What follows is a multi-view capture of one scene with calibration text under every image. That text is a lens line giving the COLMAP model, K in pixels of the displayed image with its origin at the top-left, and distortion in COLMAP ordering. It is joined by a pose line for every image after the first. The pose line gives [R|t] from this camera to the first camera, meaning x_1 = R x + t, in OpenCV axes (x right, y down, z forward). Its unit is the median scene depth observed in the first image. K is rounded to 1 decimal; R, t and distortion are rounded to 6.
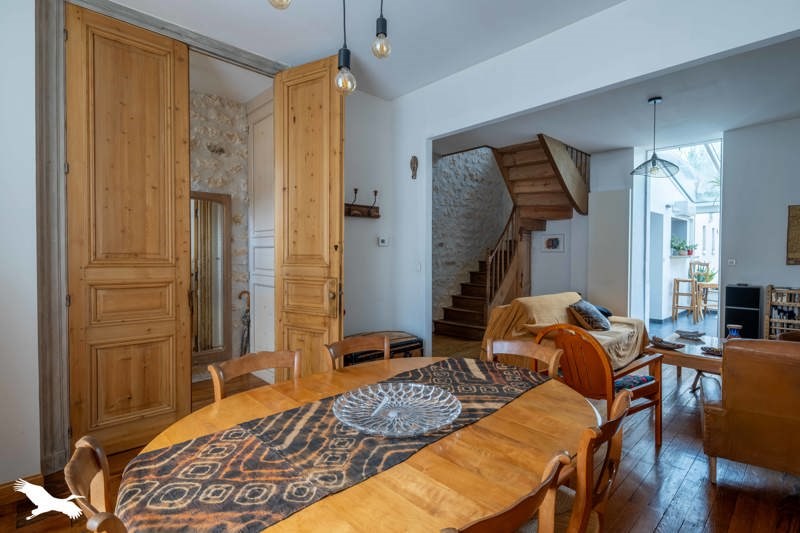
lens RADIAL K [[389.9, 0, 397.4], [0, 389.9, 264.8], [0, 0, 1]] dist [-0.001665, -0.002408]
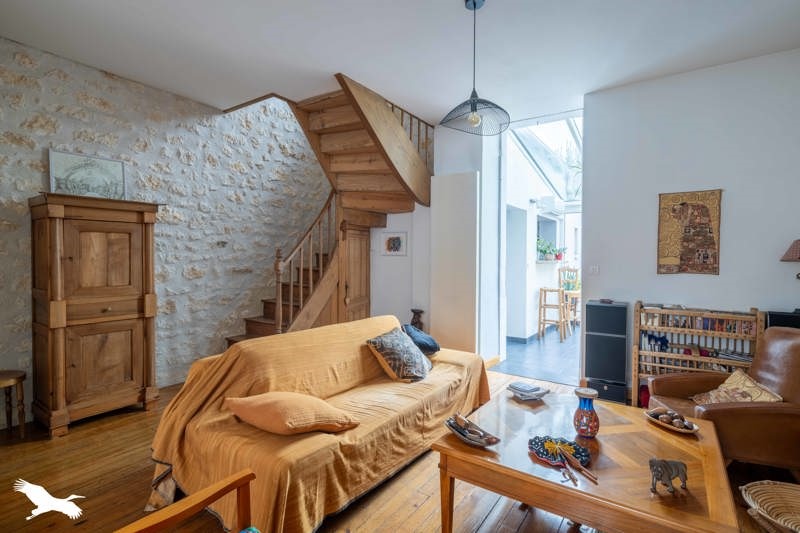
lens RADIAL K [[389.9, 0, 401.7], [0, 389.9, 265.1], [0, 0, 1]] dist [-0.001665, -0.002408]
pose [[0.974843, -0.000838, 0.222892, 0.266679], [0.002779, 0.999961, -0.008395, -0.008796], [-0.222876, 0.008803, 0.974807, 0.283442]]
